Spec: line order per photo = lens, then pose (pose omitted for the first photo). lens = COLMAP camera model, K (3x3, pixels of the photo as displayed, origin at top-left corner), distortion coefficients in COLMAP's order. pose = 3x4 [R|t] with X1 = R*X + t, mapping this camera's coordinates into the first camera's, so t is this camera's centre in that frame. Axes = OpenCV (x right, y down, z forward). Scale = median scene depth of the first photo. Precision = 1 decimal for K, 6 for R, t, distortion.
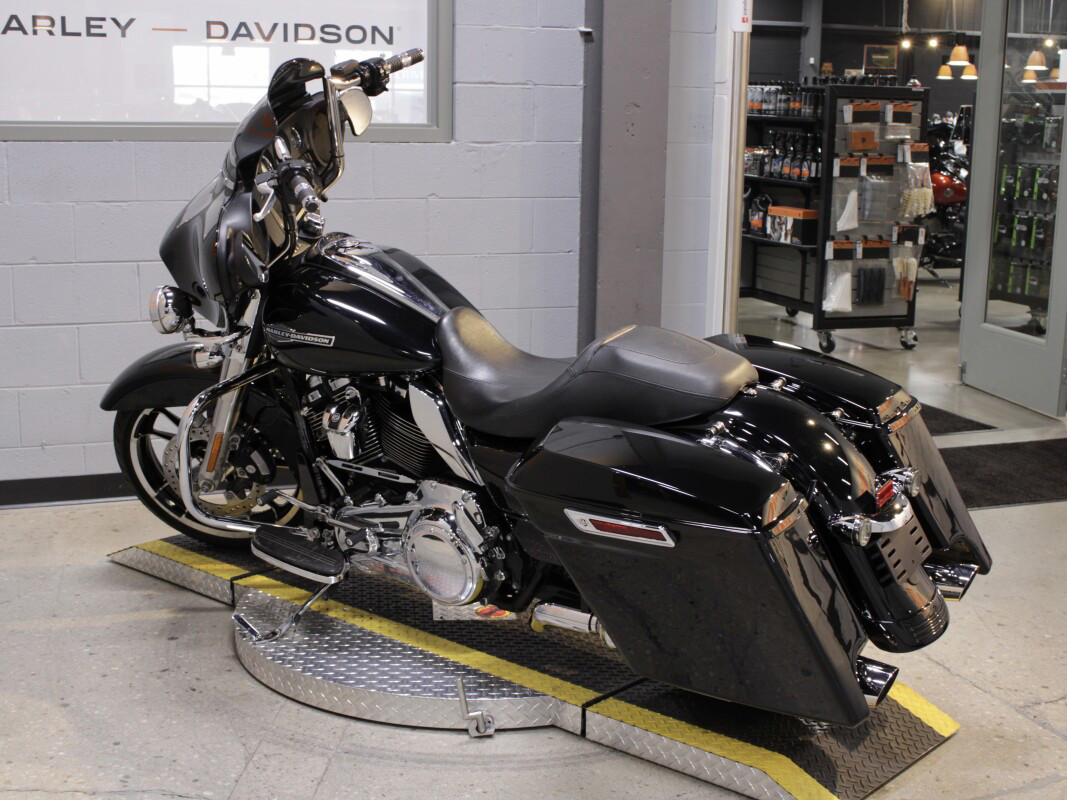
lens RADIAL K [[1500.2, 0, 533.5], [0, 1500.2, 400.0], [0, 0, 1]] dist [-0.082524, 0.167653]
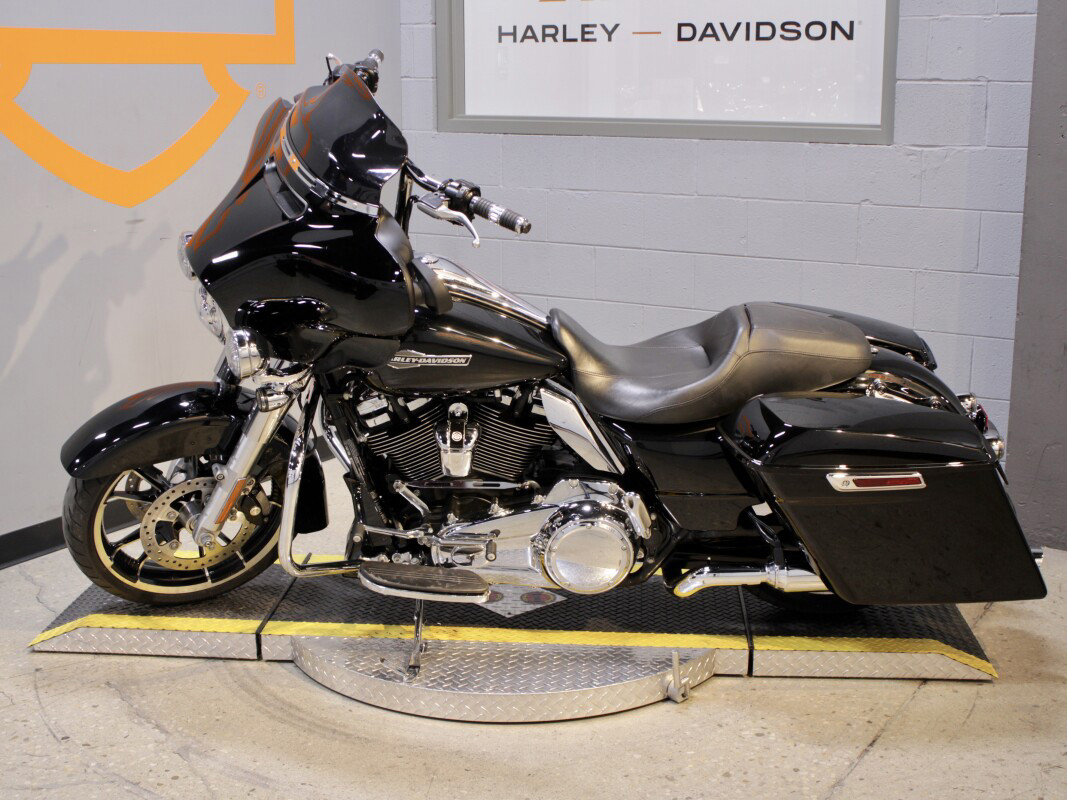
lens RADIAL K [[1500.2, 0, 533.5], [0, 1500.2, 400.0], [0, 0, 1]] dist [-0.082524, 0.167653]
pose [[0.613537, 0.153623, -0.774579, 0.567365], [-0.145620, 0.986082, 0.080226, -0.061275], [0.776123, 0.063573, 0.627369, 0.273776]]
